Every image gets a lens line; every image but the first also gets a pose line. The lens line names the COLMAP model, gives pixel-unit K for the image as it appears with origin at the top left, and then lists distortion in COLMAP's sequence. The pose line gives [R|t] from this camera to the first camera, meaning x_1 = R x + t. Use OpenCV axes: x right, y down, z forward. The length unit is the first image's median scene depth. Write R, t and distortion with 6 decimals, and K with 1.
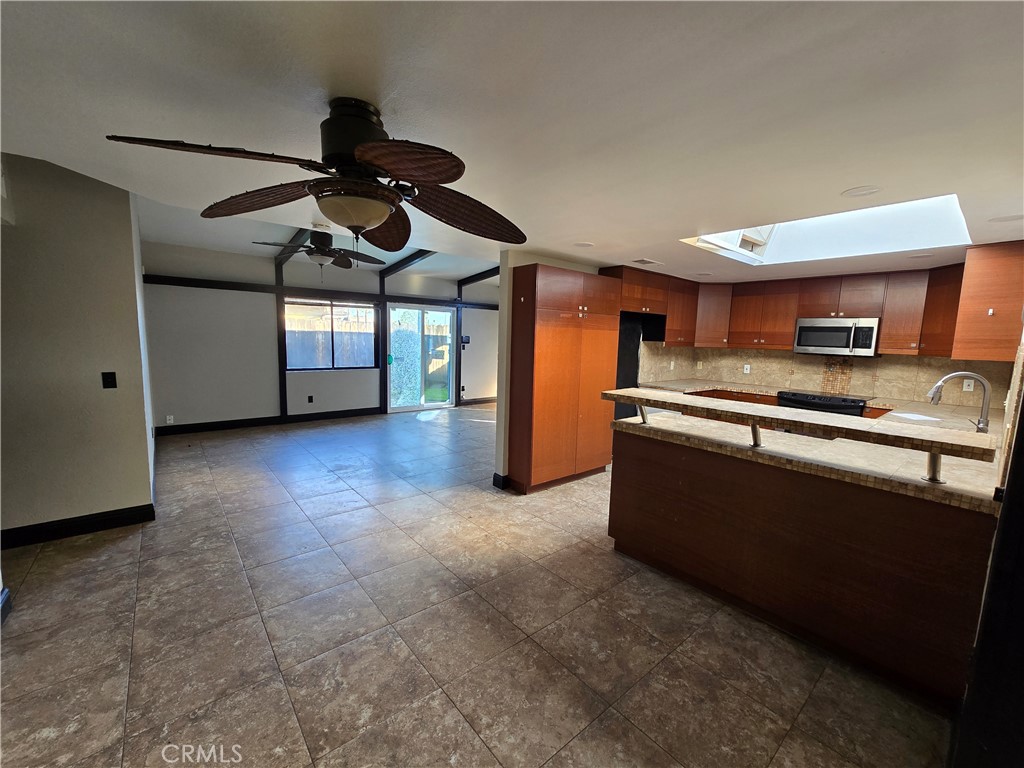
lens RADIAL K [[417.2, 0, 514.9], [0, 417.2, 385.1], [0, 0, 1]] dist [-0.001128, 0.000045]
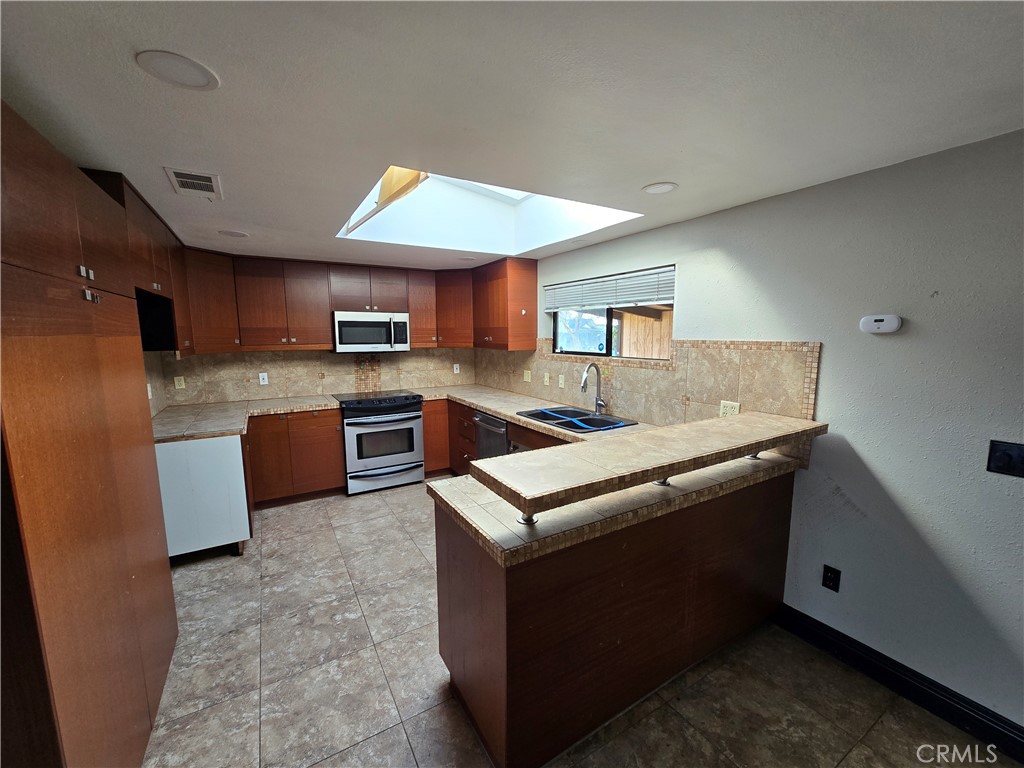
lens RADIAL K [[417.2, 0, 513.3], [0, 417.2, 389.9], [0, 0, 1]] dist [-0.001128, 0.000045]
pose [[0.159958, -0.164462, 0.973327, -0.103878], [0.122975, 0.981662, 0.145660, -0.088887], [-0.979434, 0.096396, 0.177249, 0.555480]]
